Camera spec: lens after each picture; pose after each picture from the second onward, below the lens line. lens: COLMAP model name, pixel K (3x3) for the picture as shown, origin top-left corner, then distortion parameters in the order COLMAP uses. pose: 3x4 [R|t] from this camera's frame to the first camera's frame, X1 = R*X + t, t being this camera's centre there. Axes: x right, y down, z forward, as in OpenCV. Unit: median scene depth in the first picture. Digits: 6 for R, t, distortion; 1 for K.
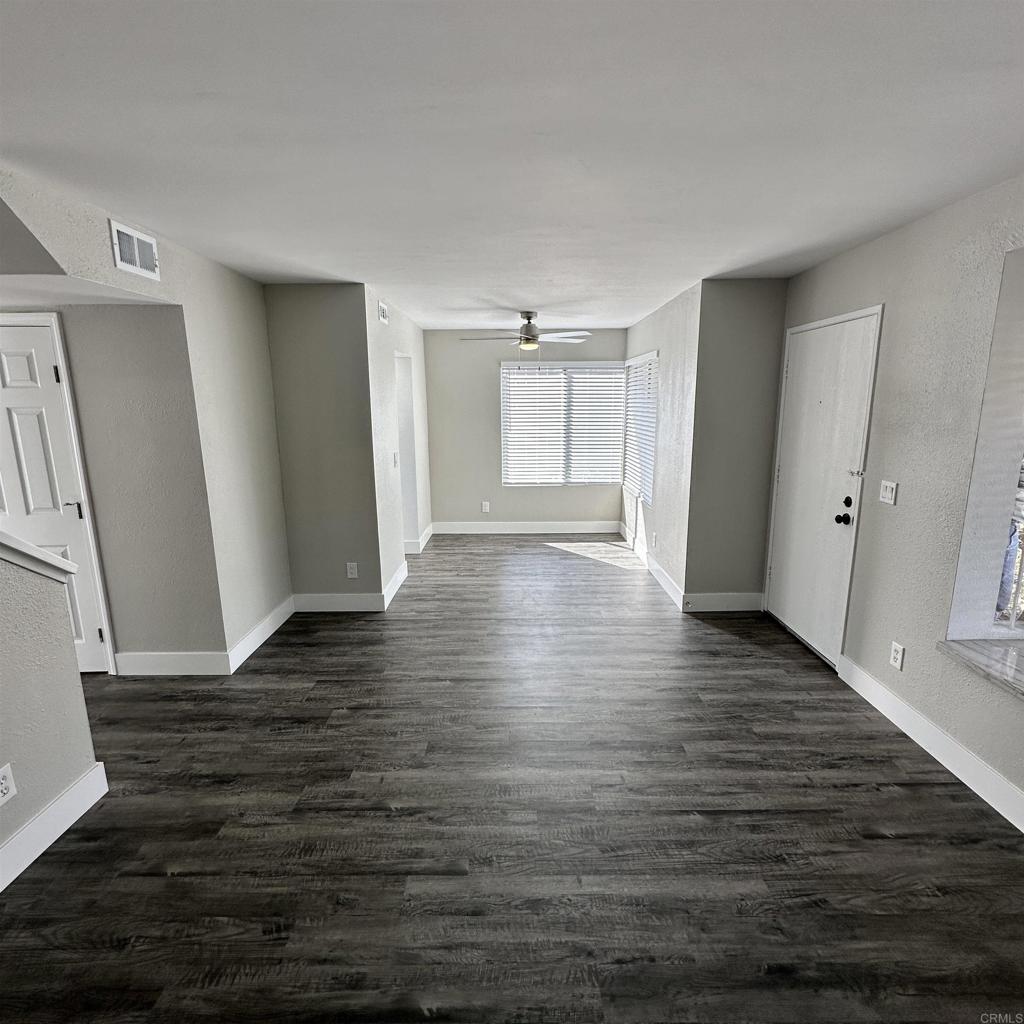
lens RADIAL K [[543.3, 0, 512.0], [0, 543.3, 512.0], [0, 0, 1]] dist [-0.002940, 0.000542]
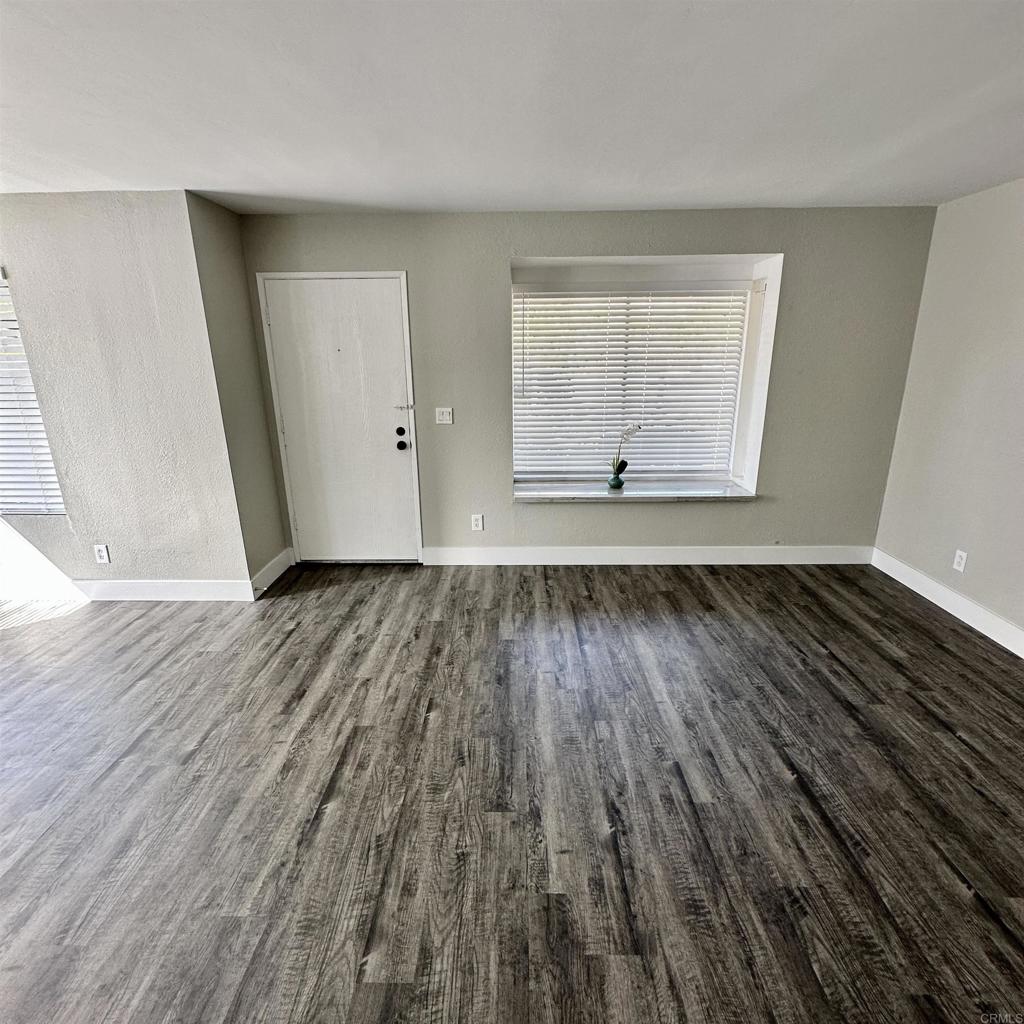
lens RADIAL K [[545.9, 0, 513.3], [0, 545.9, 511.3], [0, 0, 1]] dist [-0.003620, 0.000023]
pose [[0.010351, -0.279231, 0.960168, -0.868166], [0.206754, 0.940067, 0.271157, -0.181694], [-0.978338, 0.195712, 0.067462, 0.956722]]
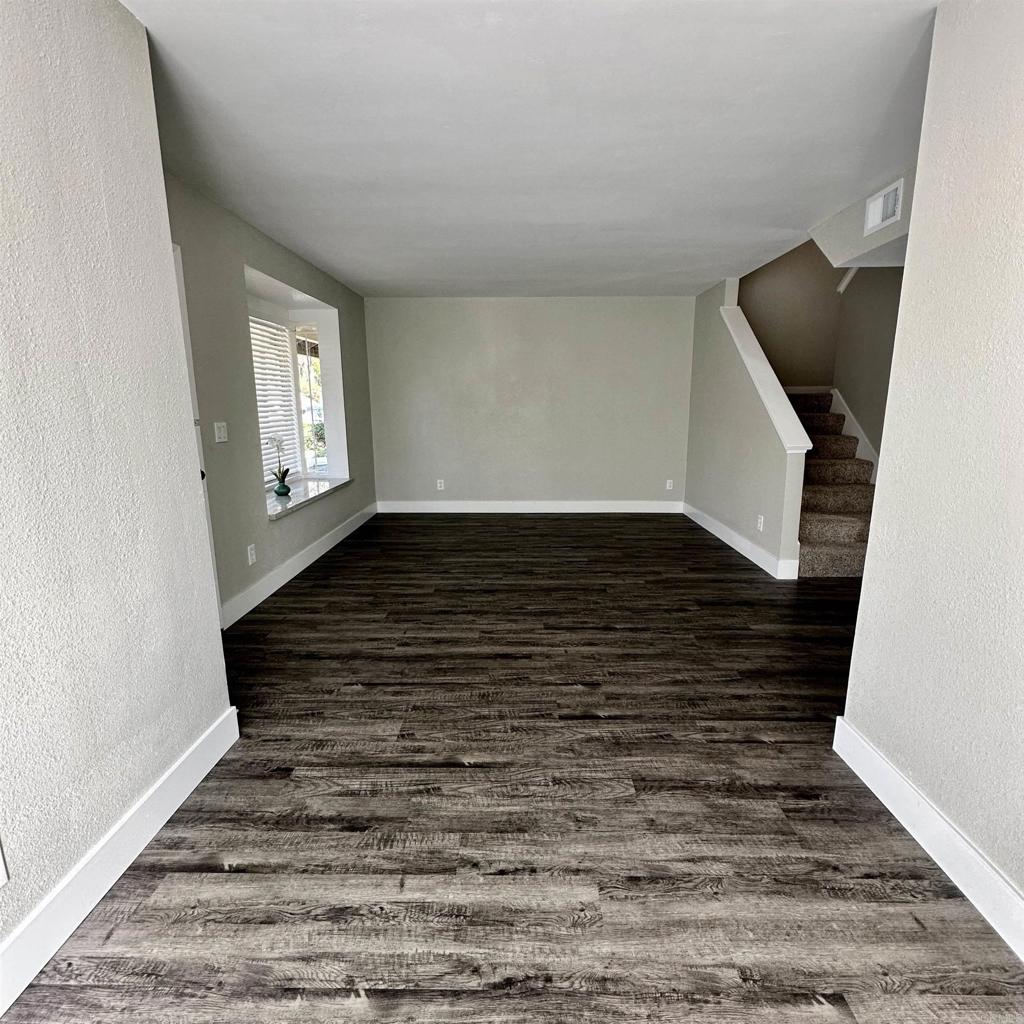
lens RADIAL K [[543.3, 0, 512.0], [0, 543.3, 512.0], [0, 0, 1]] dist [-0.002940, 0.000542]
pose [[-0.999816, 0.009092, 0.016888, 0.082861], [0.014994, 0.919583, 0.392610, -0.392020], [-0.011960, 0.392791, -0.919550, 2.573713]]
